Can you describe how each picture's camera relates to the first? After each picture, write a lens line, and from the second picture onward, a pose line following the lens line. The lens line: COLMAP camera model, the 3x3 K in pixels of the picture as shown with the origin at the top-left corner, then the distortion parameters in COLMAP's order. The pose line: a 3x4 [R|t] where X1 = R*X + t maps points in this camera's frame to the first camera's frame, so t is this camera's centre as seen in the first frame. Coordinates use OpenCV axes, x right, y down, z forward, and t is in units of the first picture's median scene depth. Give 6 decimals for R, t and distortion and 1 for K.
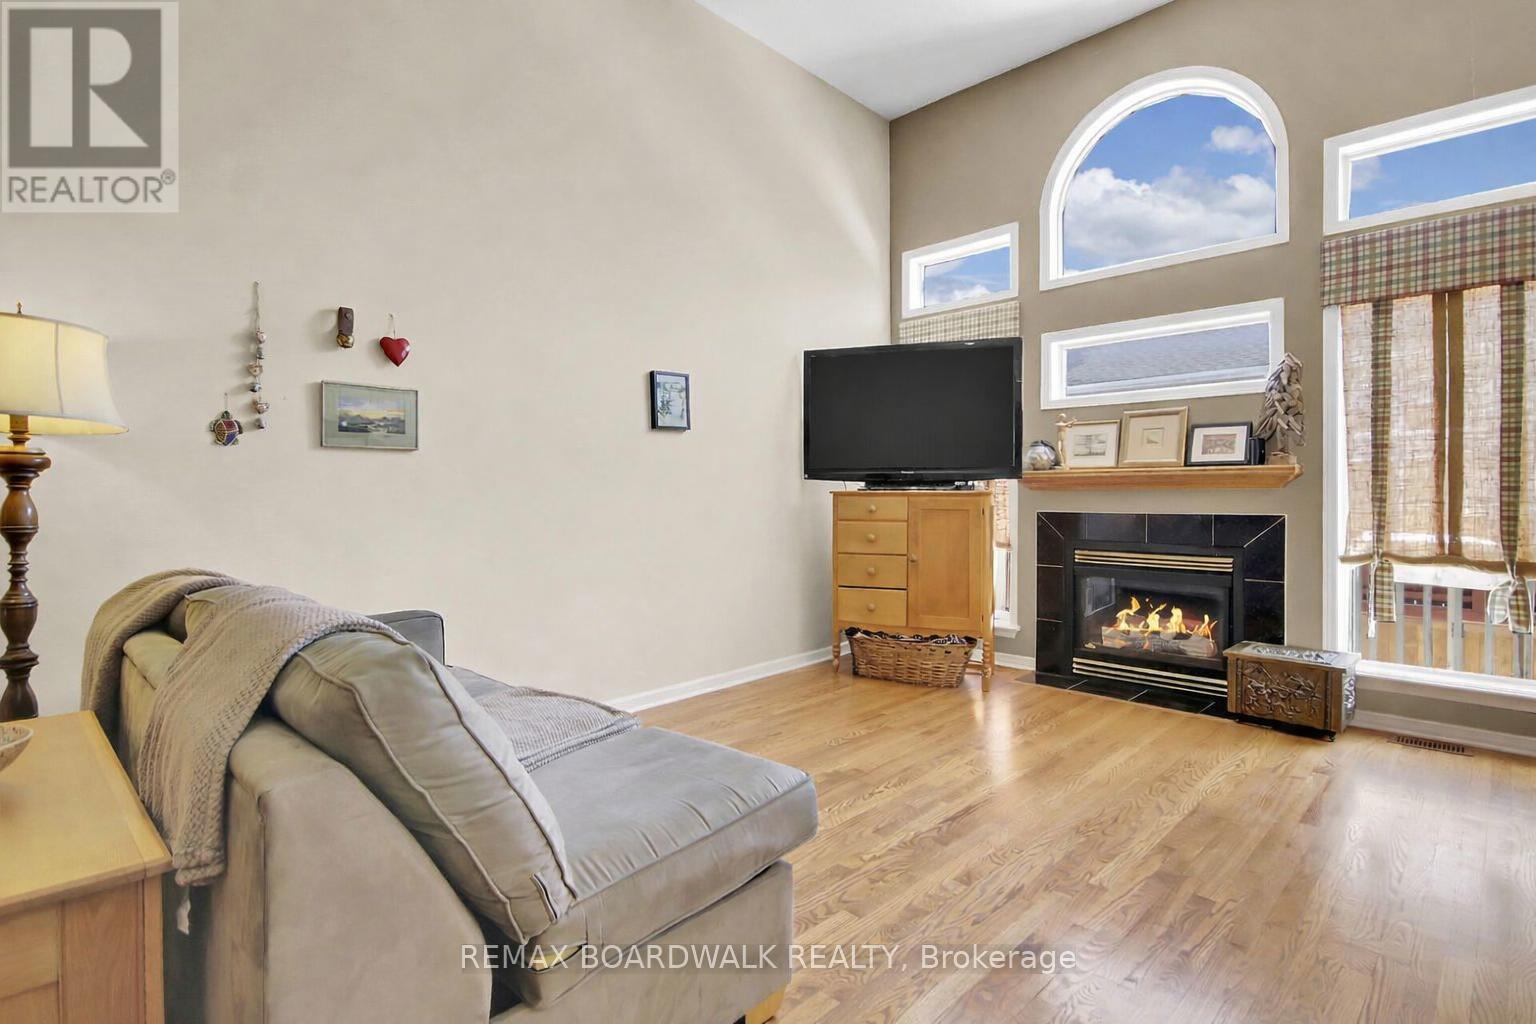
lens RADIAL K [[746.0, 0, 780.4], [0, 746.0, 500.3], [0, 0, 1]] dist [0.014312, -0.011406]
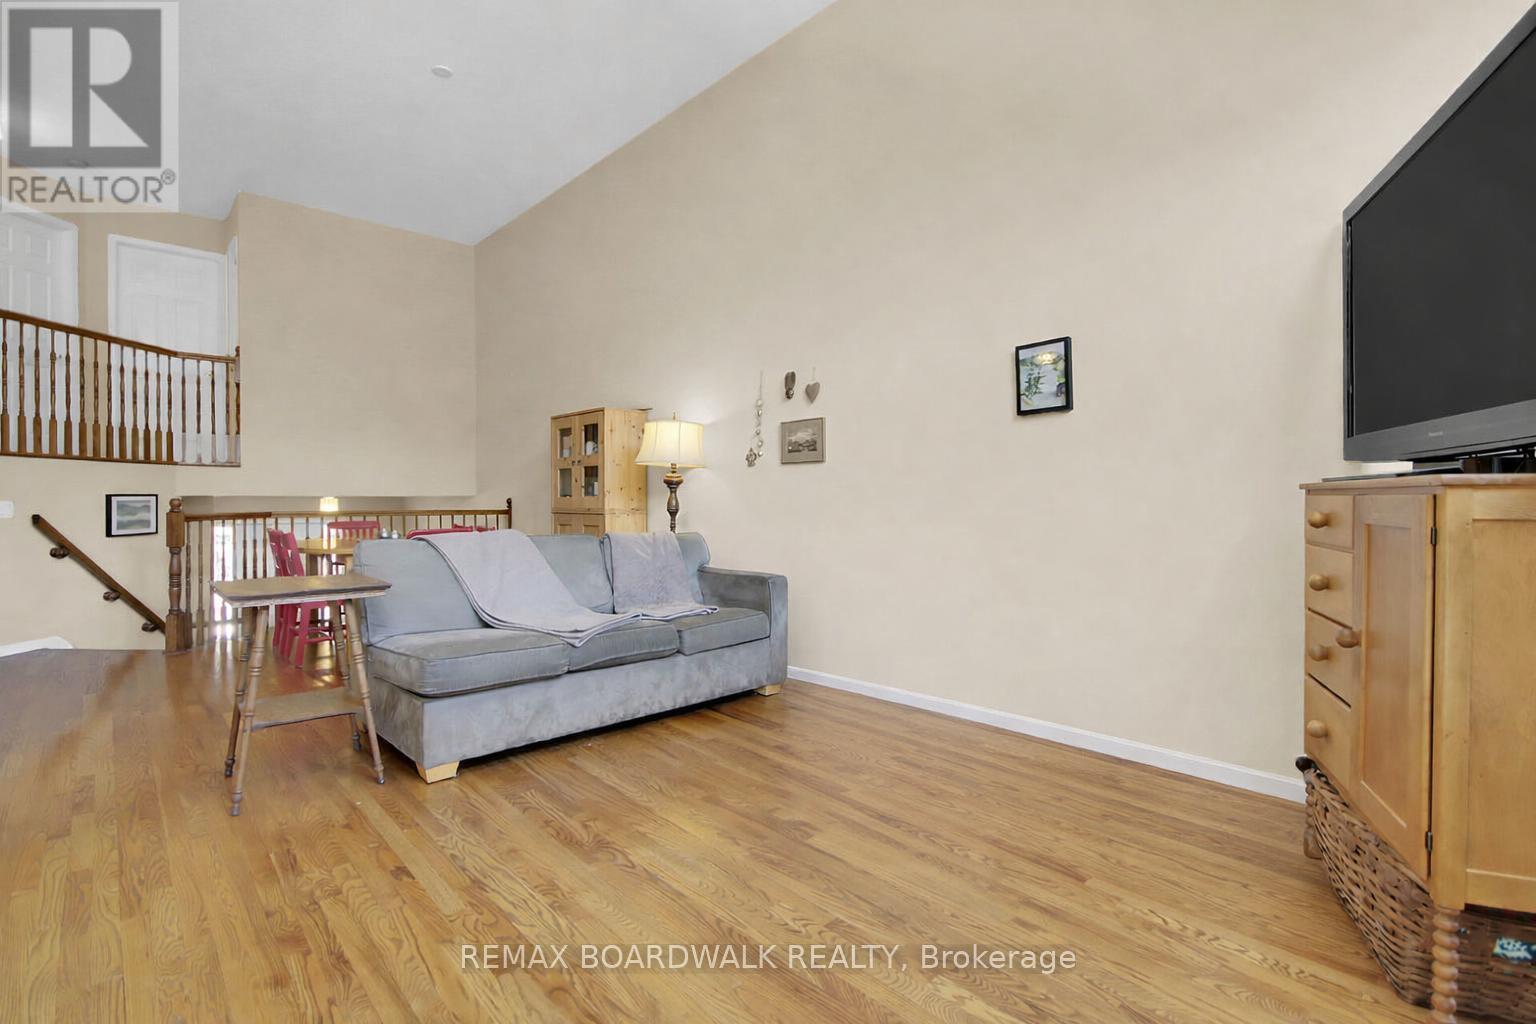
lens RADIAL K [[746.0, 0, 780.4], [0, 746.0, 500.3], [0, 0, 1]] dist [0.014312, -0.011406]
pose [[-0.024688, 0.002326, -0.999693, 0.750273], [-0.003842, 0.999990, 0.002422, 0.000076], [0.999688, 0.003901, -0.024679, 0.817702]]
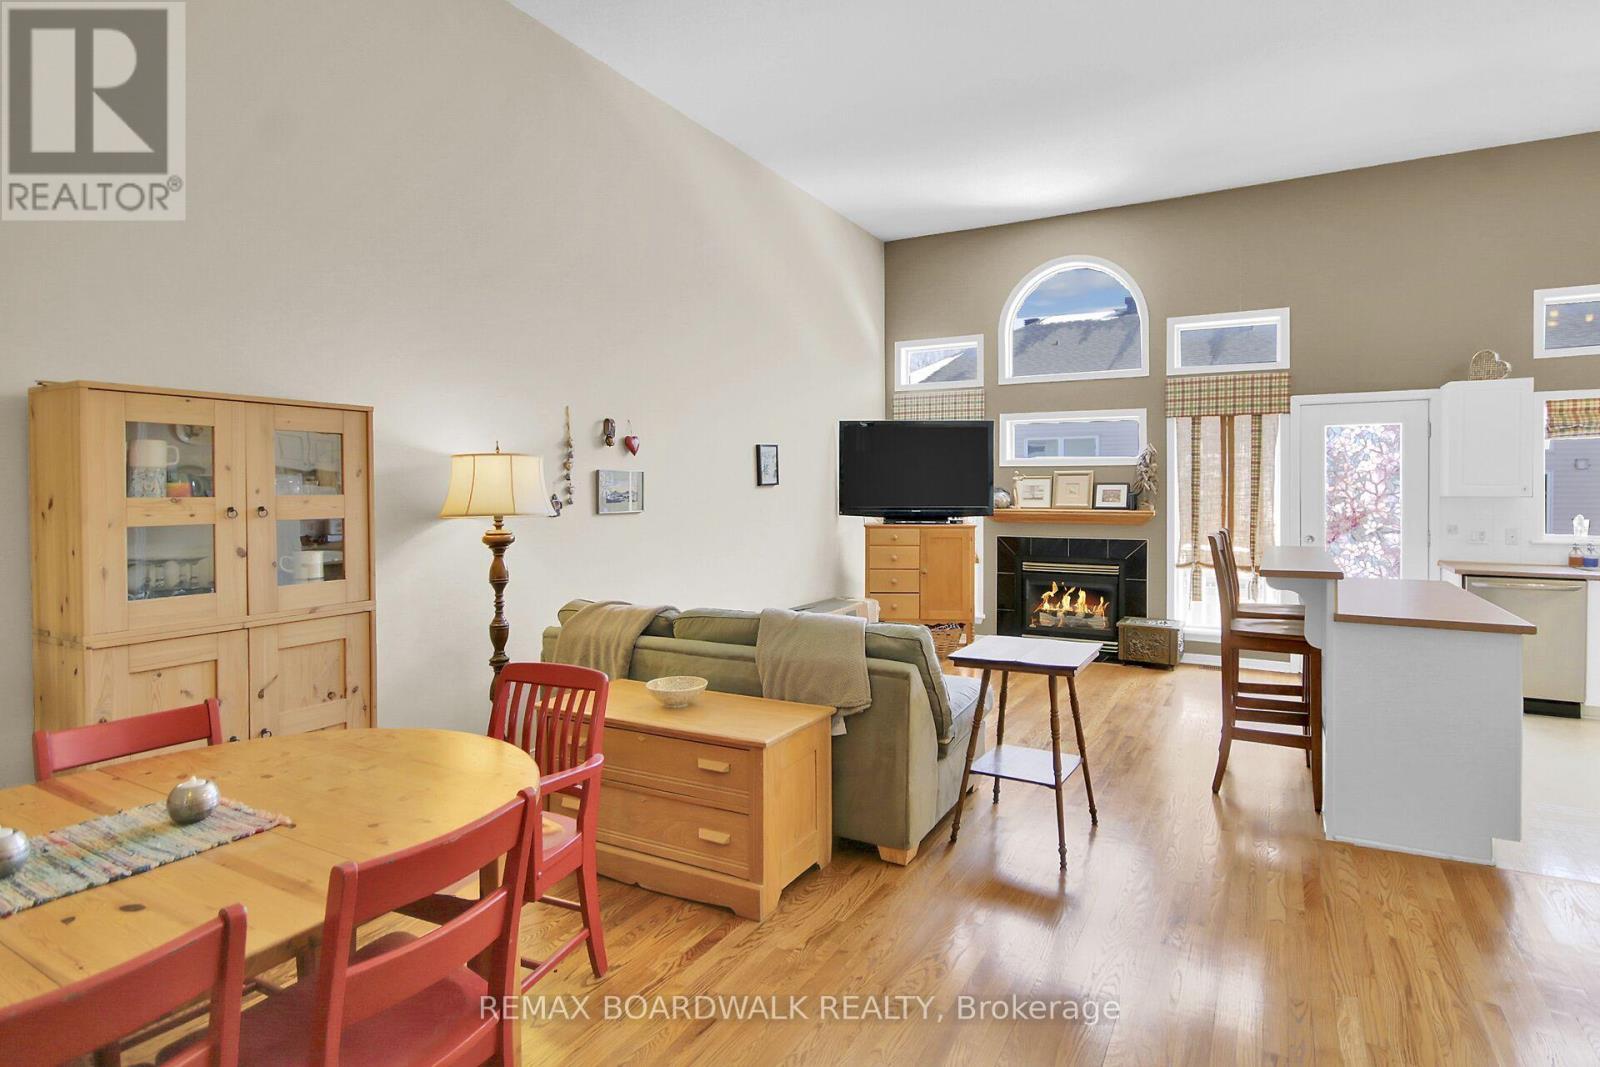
lens RADIAL K [[784.9, 0, 868.9], [0, 784.9, 500.0], [0, 0, 1]] dist [0.000939, -0.000308]
pose [[0.957028, -0.004727, 0.289957, -0.436270], [0.002691, 0.999969, 0.007423, -0.086268], [-0.289983, -0.006324, 0.957011, -0.504945]]
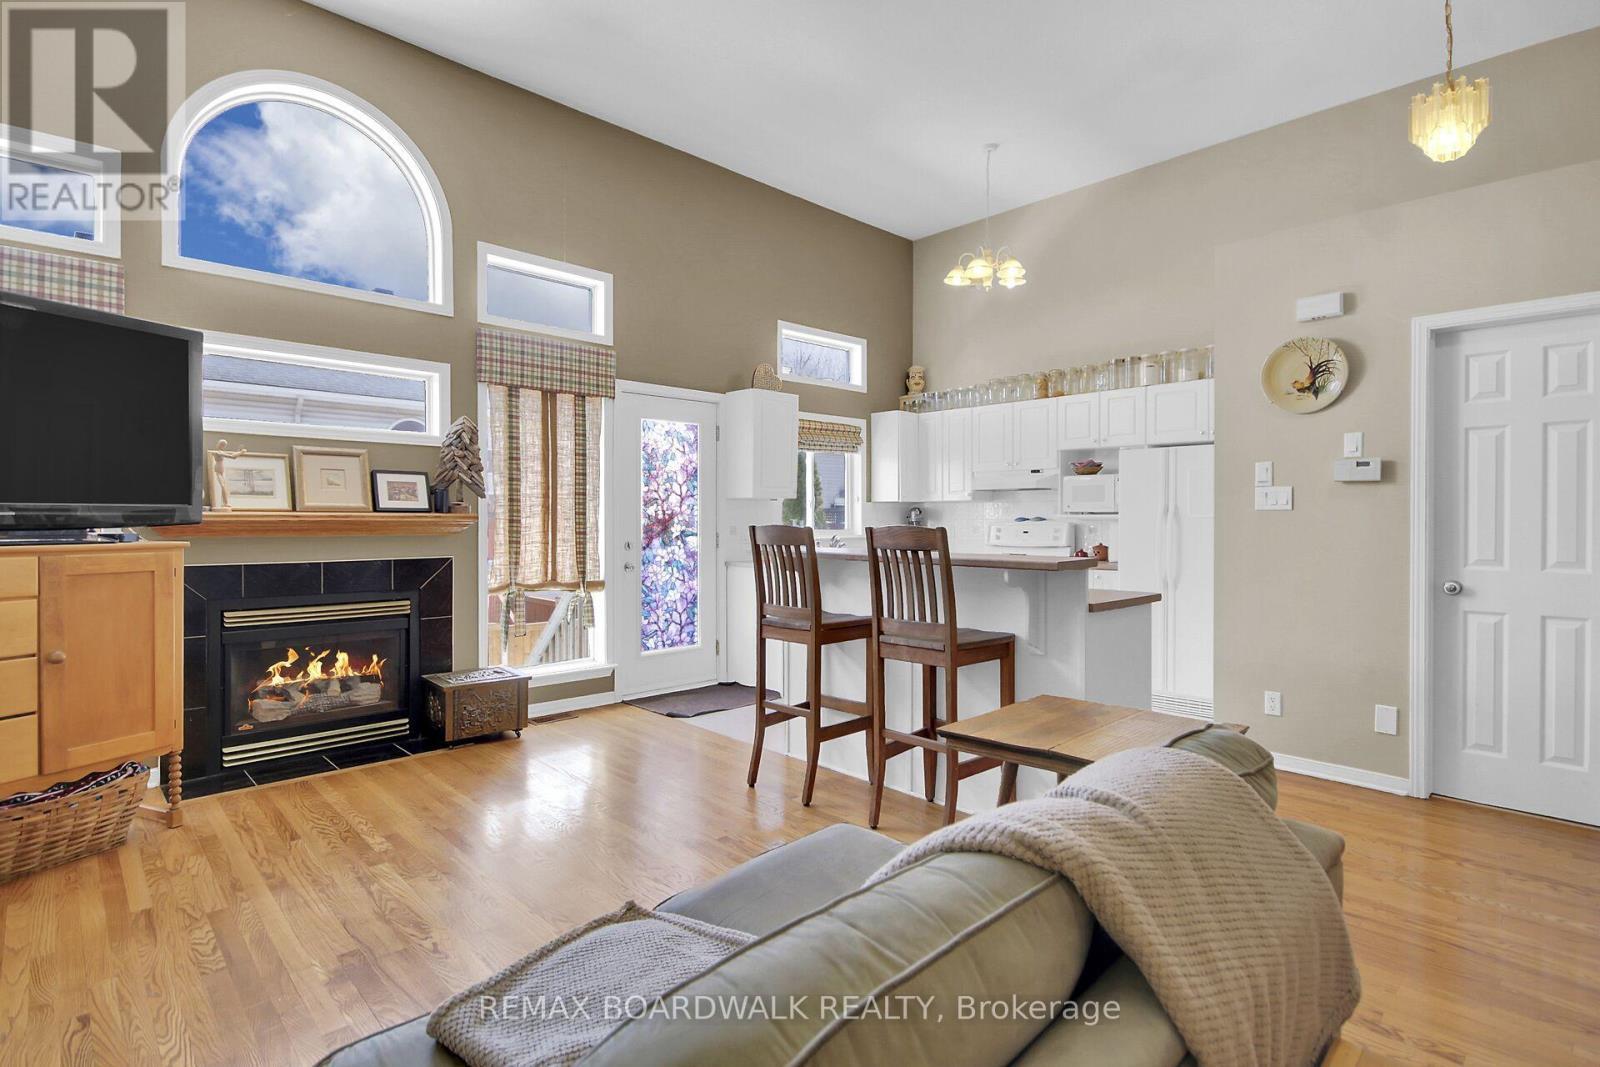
lens RADIAL K [[790.8, 0, 792.4], [0, 790.8, 519.2], [0, 0, 1]] dist [0.000095, 0.000110]
pose [[0.043141, -0.004295, 0.999060, -0.514760], [0.000289, 0.999991, 0.004286, -0.044040], [-0.999069, 0.000104, 0.043141, 0.448161]]
